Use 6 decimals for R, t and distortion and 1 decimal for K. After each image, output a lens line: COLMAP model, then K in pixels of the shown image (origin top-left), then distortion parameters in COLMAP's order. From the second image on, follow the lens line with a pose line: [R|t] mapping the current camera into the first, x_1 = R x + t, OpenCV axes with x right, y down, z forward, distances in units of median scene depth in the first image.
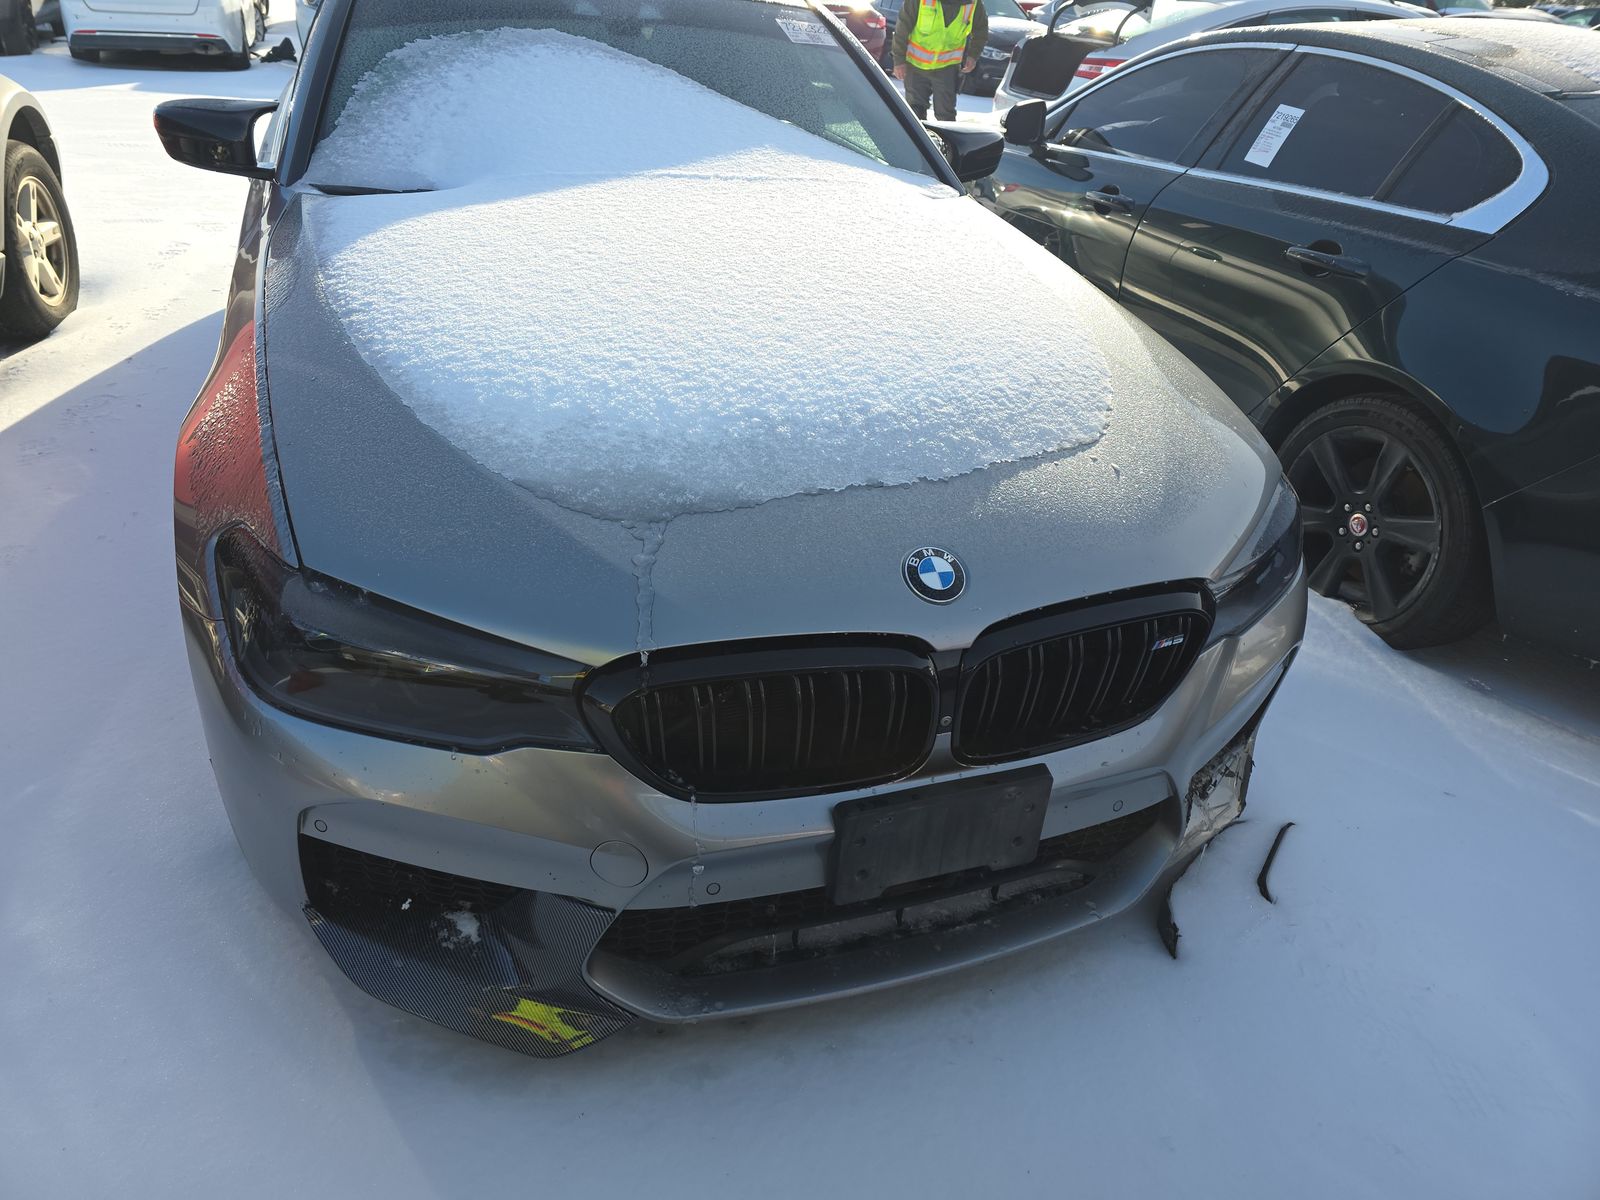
lens RADIAL K [[1078.0, 0, 766.0], [0, 1078.0, 599.5], [0, 0, 1]] dist [0.039163, -0.033807]
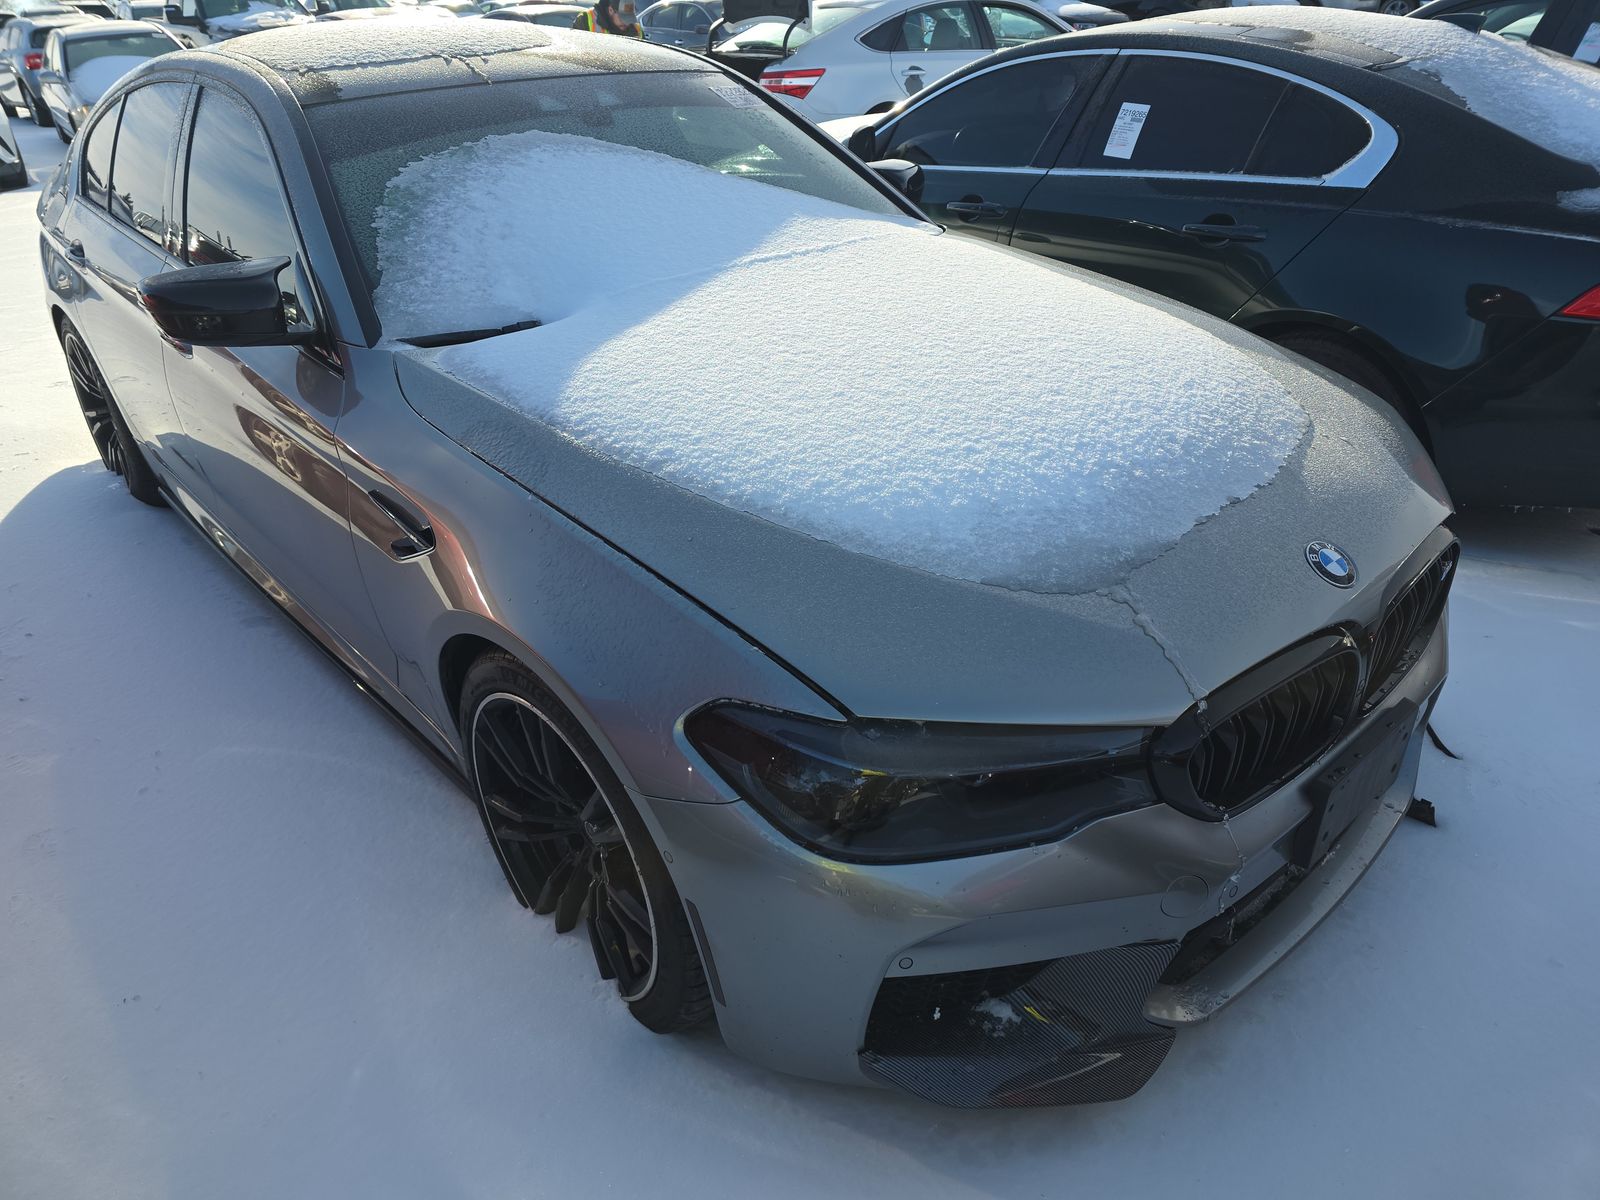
lens RADIAL K [[1069.1, 0, 798.2], [0, 1069.1, 634.4], [0, 0, 1]] dist [0.060416, -0.069871]
pose [[0.913341, -0.279588, 0.296039, -0.614405], [0.274614, 0.959733, 0.059162, -0.147390], [-0.300659, 0.027261, 0.953342, 0.063972]]
